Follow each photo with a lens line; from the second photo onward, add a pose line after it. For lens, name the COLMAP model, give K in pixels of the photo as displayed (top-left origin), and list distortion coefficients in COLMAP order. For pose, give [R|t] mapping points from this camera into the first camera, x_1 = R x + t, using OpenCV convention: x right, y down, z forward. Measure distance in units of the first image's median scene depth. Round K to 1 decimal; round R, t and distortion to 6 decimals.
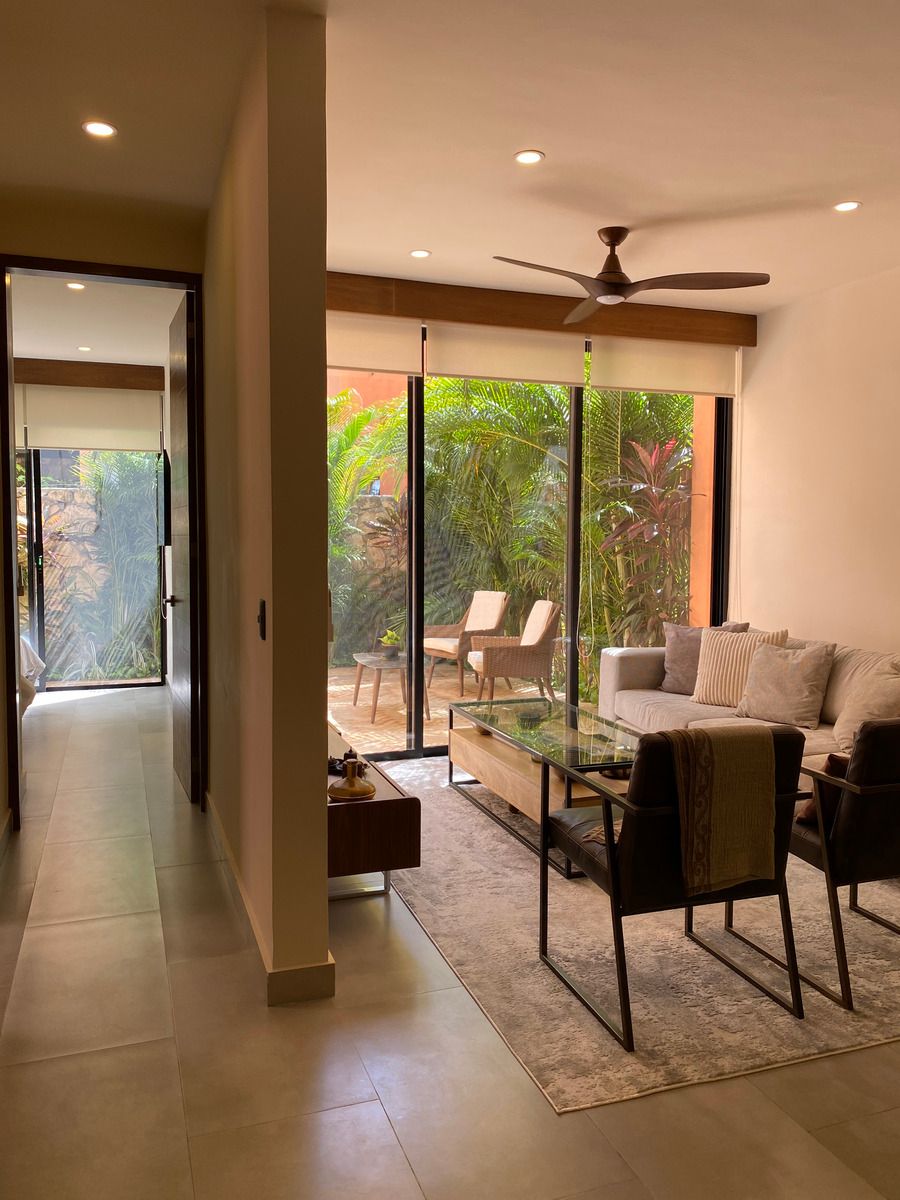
lens RADIAL K [[911.4, 0, 450.0], [0, 911.4, 600.0], [0, 0, 1]] dist [0.031550, -0.065193]
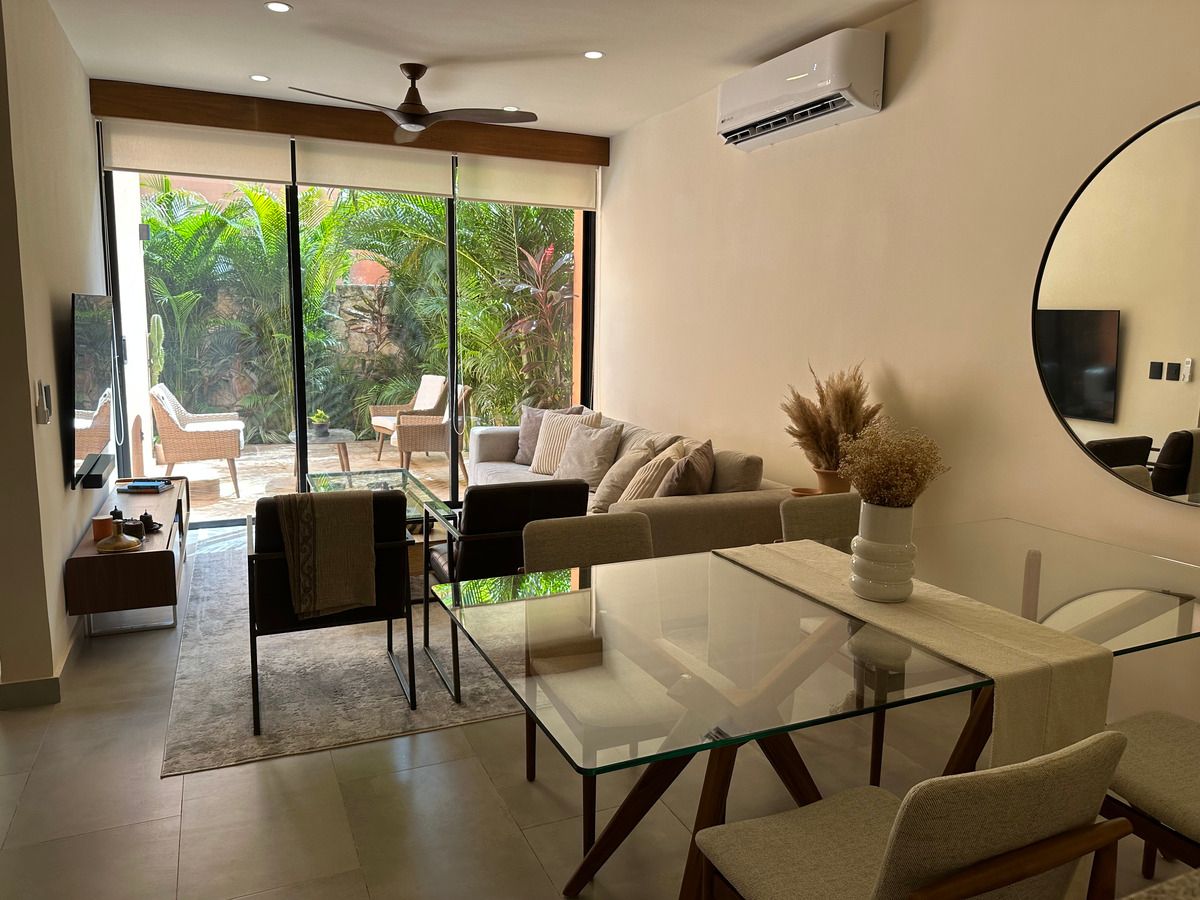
lens RADIAL K [[839.4, 0, 600.0], [0, 839.4, 450.0], [0, 0, 1]] dist [0.089570, -0.156137]
pose [[0.996569, -0.000209, 0.082761, 0.284407], [-0.006817, 0.996391, 0.084609, -0.012201], [-0.082480, -0.084883, 0.992971, -0.109370]]
